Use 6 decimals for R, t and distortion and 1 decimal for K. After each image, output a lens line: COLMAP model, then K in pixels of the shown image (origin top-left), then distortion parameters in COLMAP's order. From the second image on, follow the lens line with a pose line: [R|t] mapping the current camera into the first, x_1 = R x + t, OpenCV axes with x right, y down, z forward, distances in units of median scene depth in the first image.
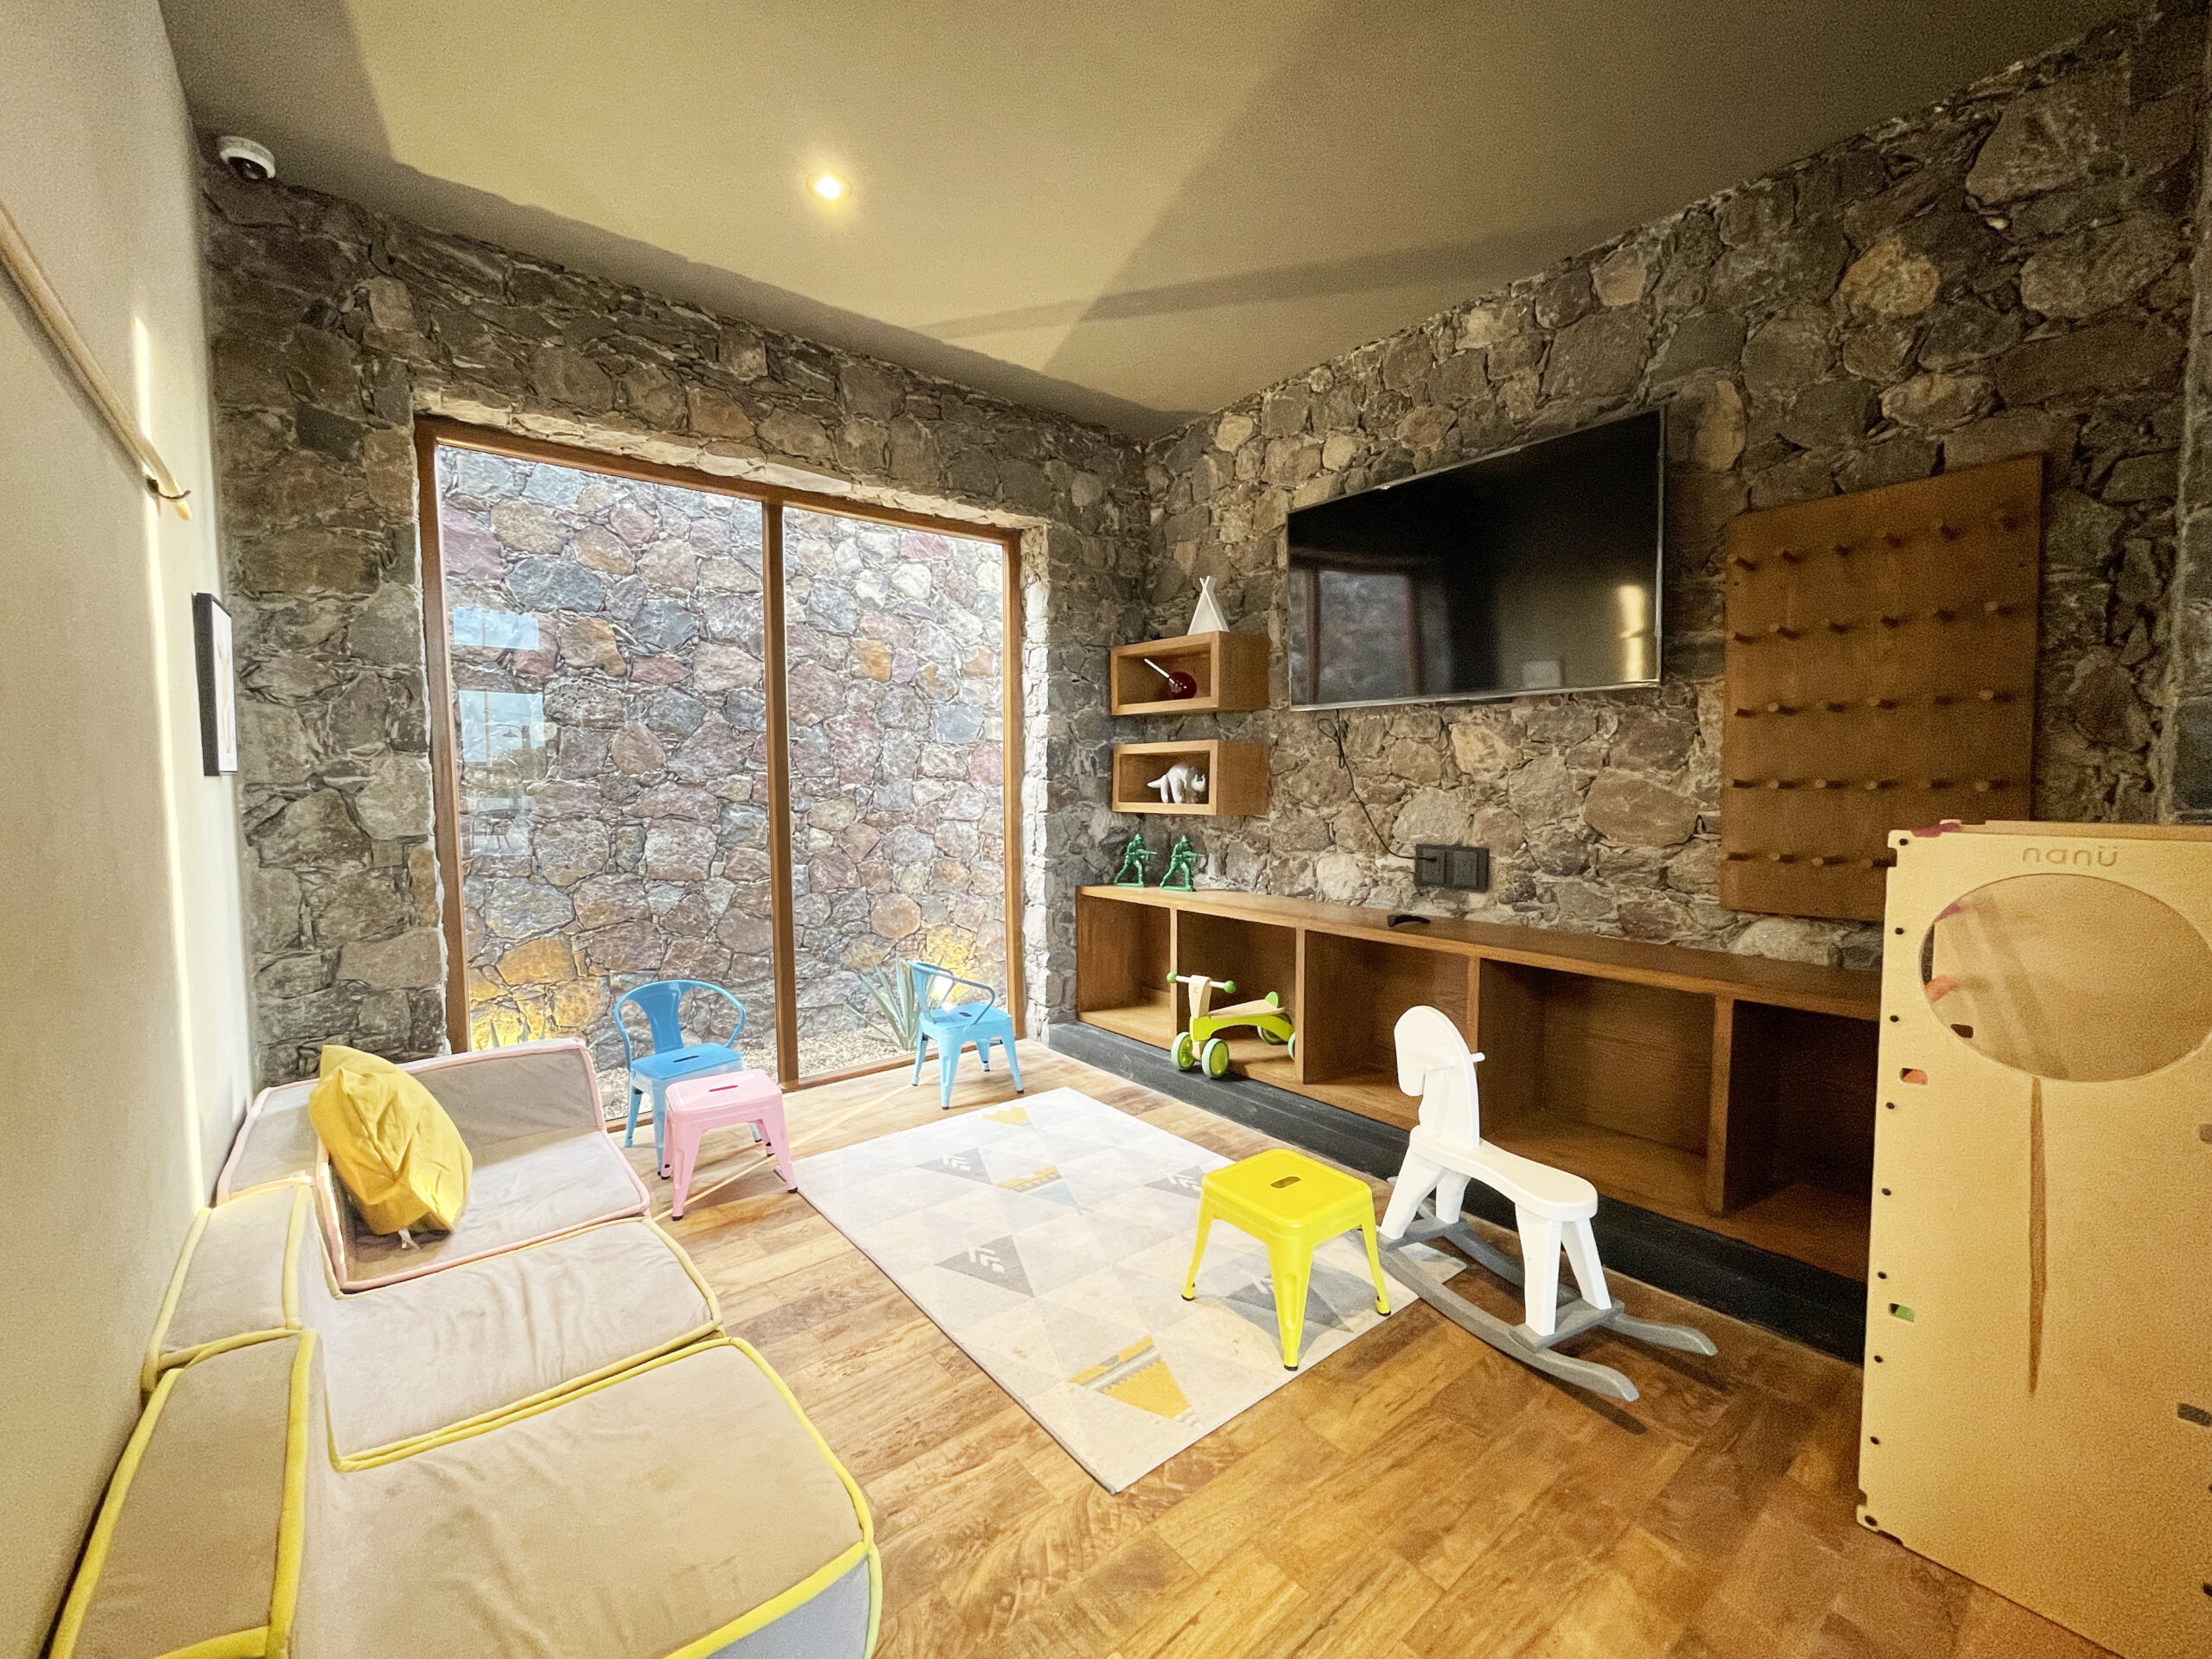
lens RADIAL K [[894.0, 0, 1110.5], [0, 894.0, 834.6], [0, 0, 1]] dist [-0.000317, -0.000003]
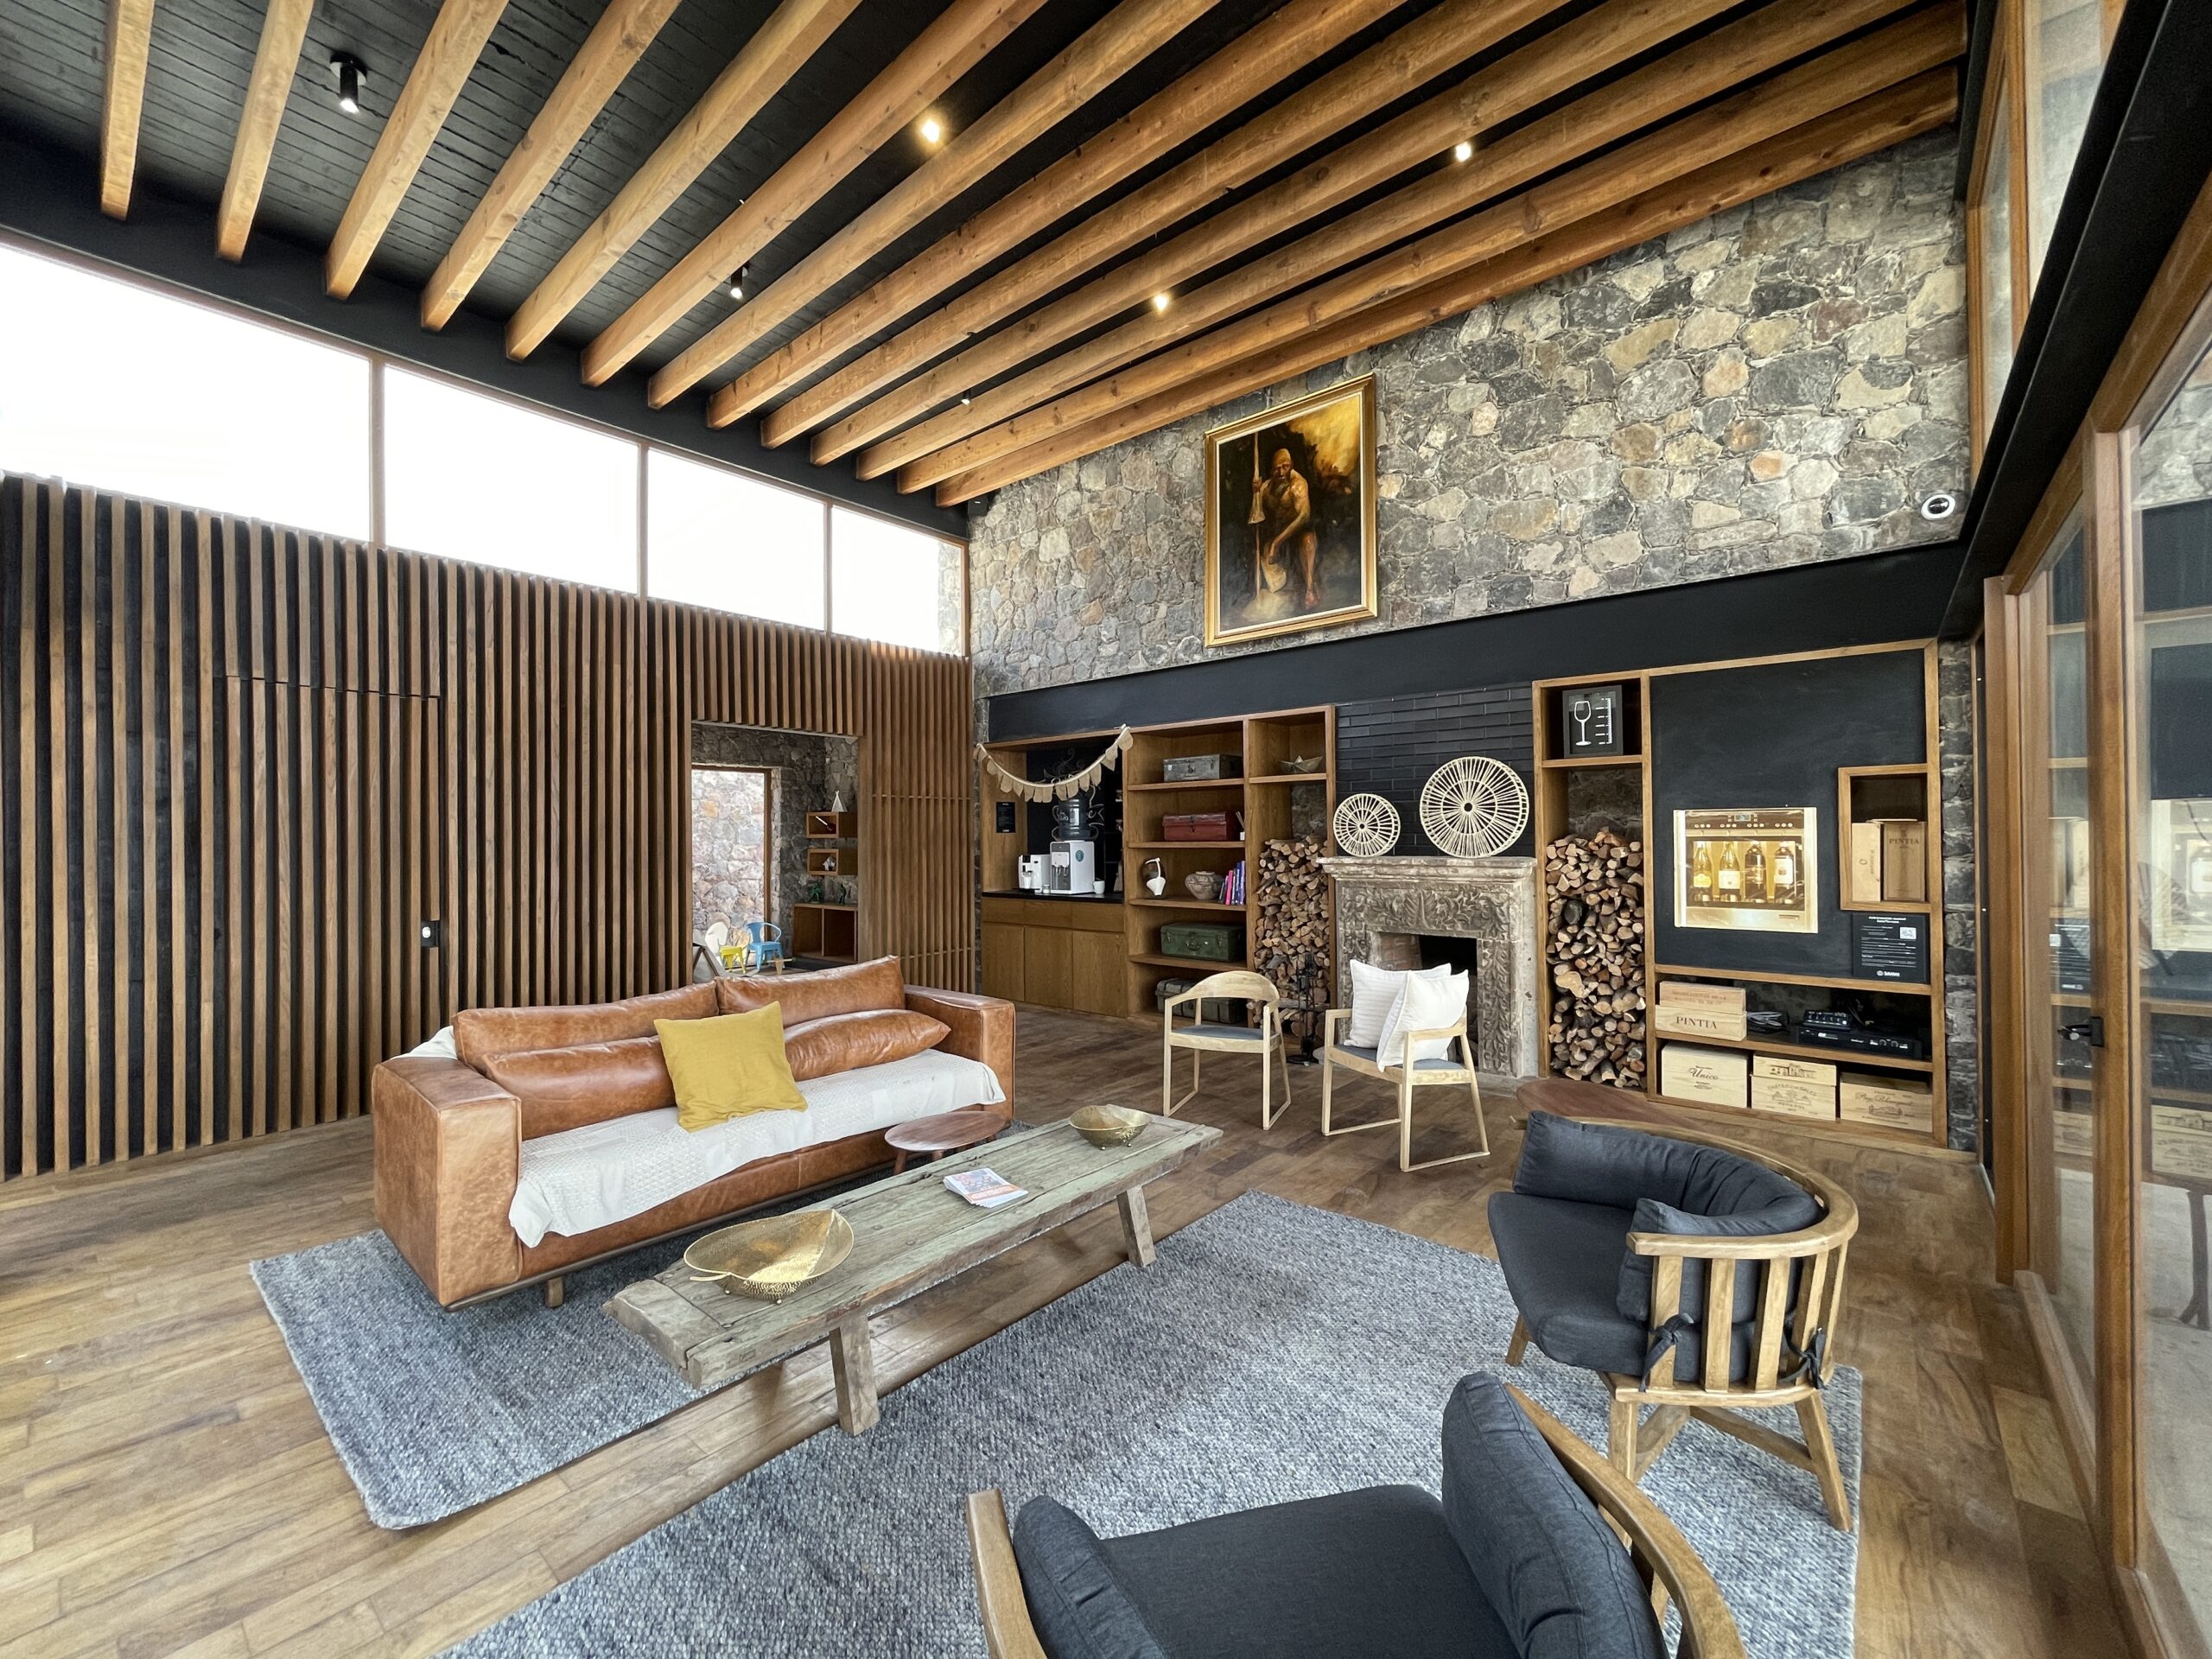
lens RADIAL K [[894.0, 0, 1100.6], [0, 894.0, 829.4], [0, 0, 1]] dist [-0.000317, -0.000003]
pose [[0.985812, -0.004446, 0.167797, 0.409686], [0.016244, 0.997484, -0.069001, 0.036926], [-0.167068, 0.070747, 0.983404, -1.721693]]
